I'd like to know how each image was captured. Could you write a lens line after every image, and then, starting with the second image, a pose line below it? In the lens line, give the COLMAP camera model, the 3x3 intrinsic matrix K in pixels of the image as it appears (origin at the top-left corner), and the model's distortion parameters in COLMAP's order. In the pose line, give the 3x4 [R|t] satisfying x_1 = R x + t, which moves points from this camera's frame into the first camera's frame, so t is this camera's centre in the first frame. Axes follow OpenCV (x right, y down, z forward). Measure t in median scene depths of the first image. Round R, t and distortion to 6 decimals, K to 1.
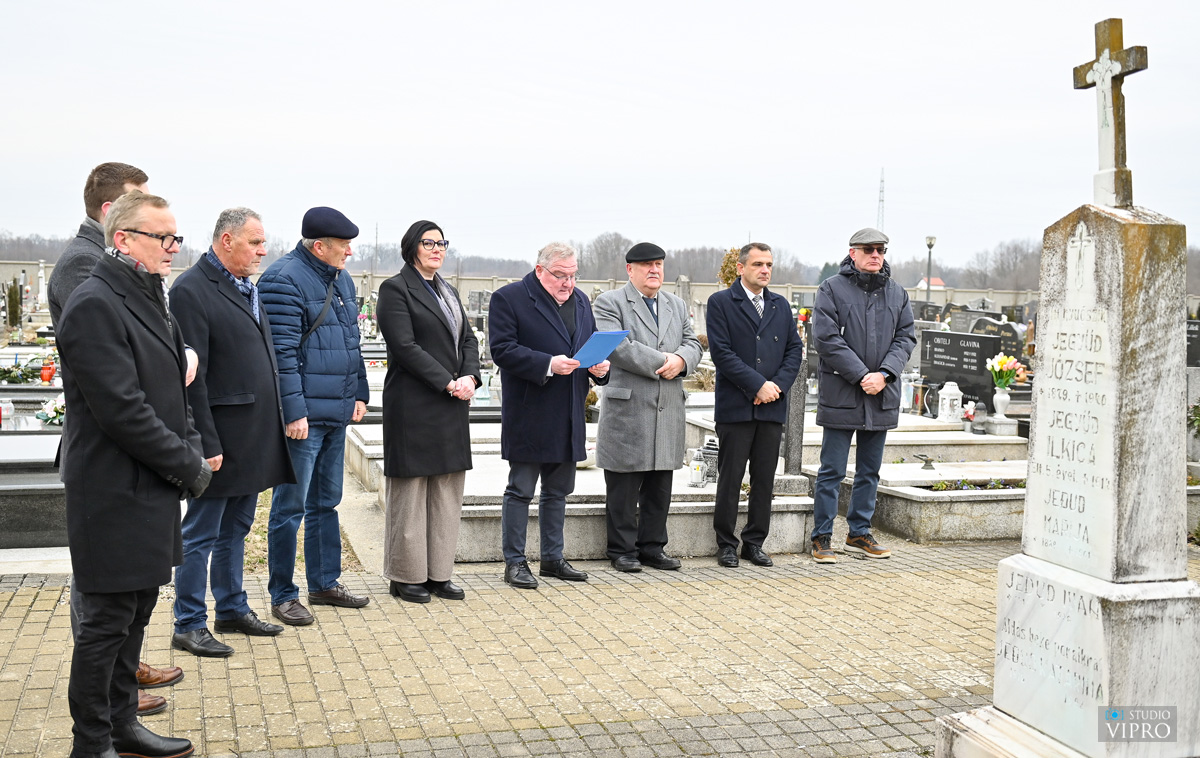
lens RADIAL K [[1239.9, 0, 600.0], [0, 1239.9, 379.0], [0, 0, 1]] dist [0.001322, 0.001200]
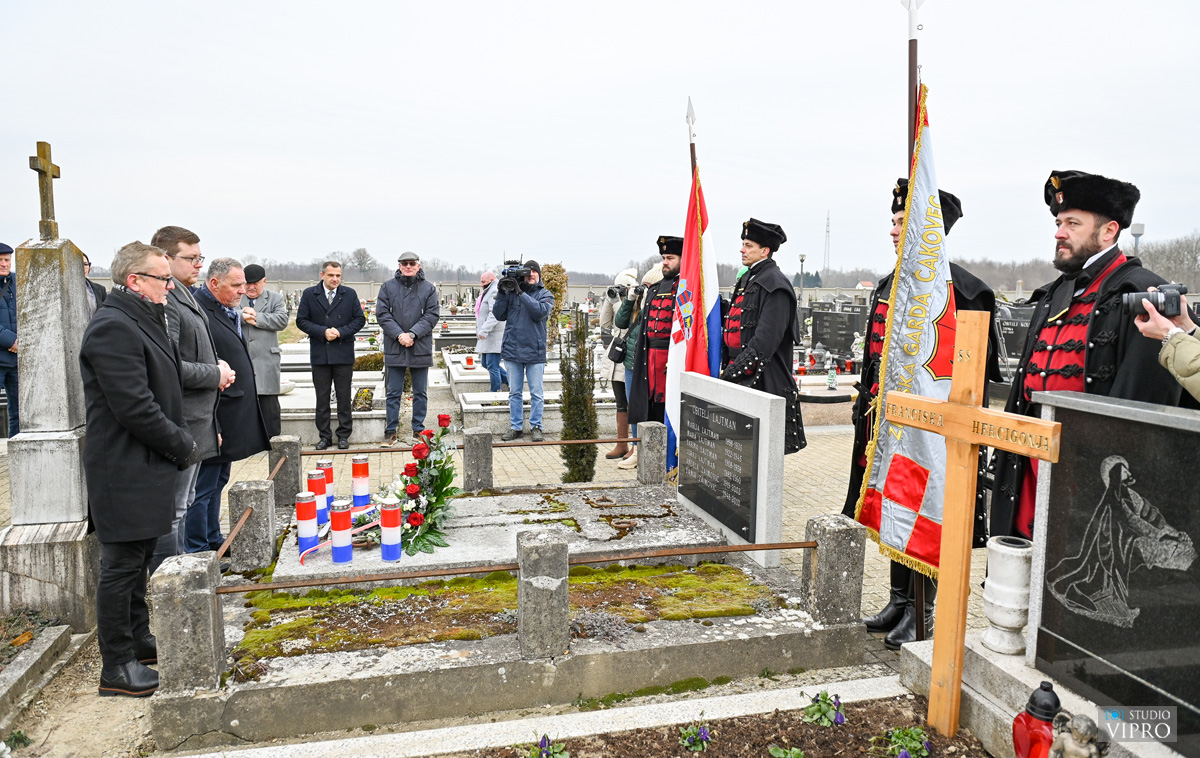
lens RADIAL K [[792.3, 0, 596.7], [0, 792.3, 364.0], [0, 0, 1]] dist [-0.007288, -0.002683]
pose [[0.999007, -0.010772, -0.043221, 0.553342], [0.011551, 0.999775, 0.017800, 0.017957], [0.043019, -0.018282, 0.998907, -0.081471]]
